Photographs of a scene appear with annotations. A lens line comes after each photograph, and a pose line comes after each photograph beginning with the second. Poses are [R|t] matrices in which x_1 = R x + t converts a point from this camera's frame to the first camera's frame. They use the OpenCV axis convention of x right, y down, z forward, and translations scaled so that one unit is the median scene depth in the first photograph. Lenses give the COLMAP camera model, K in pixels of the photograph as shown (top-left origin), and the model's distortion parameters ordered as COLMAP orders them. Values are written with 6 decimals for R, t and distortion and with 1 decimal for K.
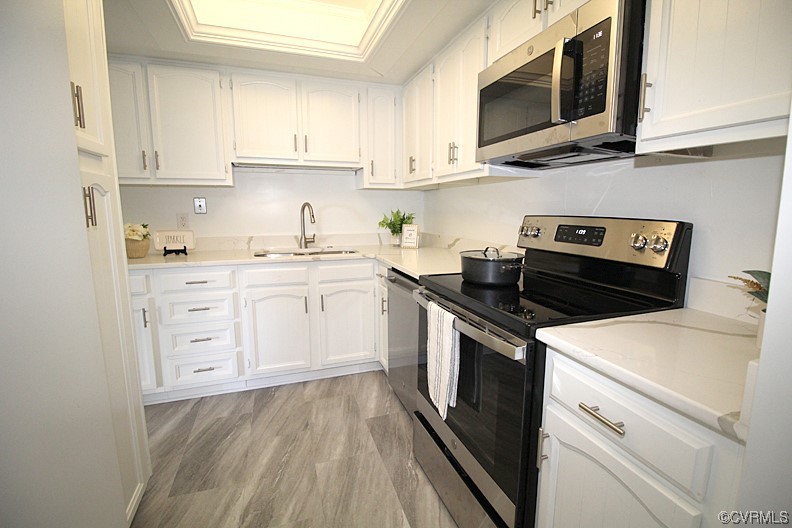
lens RADIAL K [[366.2, 0, 402.2], [0, 366.2, 262.9], [0, 0, 1]] dist [-0.013189, -0.006147]
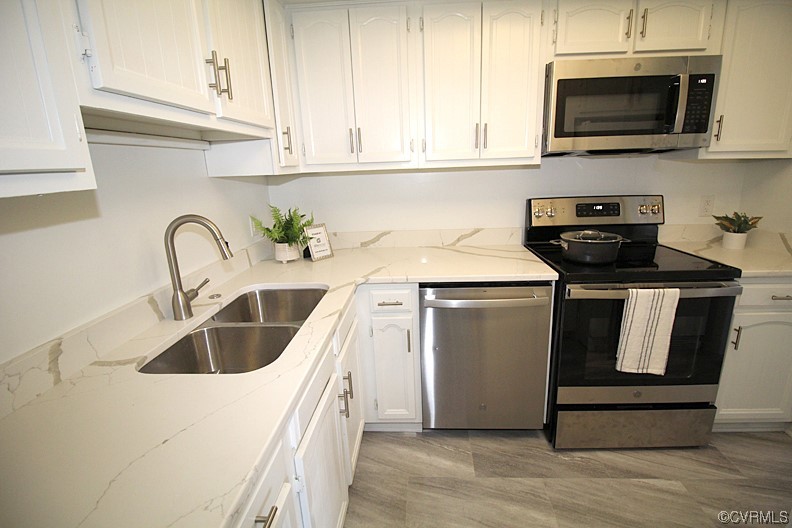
lens RADIAL K [[366.2, 0, 398.7], [0, 366.2, 261.2], [0, 0, 1]] dist [-0.013189, -0.006147]
pose [[0.380570, -0.247270, 0.891080, -0.921738], [0.174198, 0.965507, 0.193525, -0.246847], [-0.908197, 0.081575, 0.410517, 0.975835]]
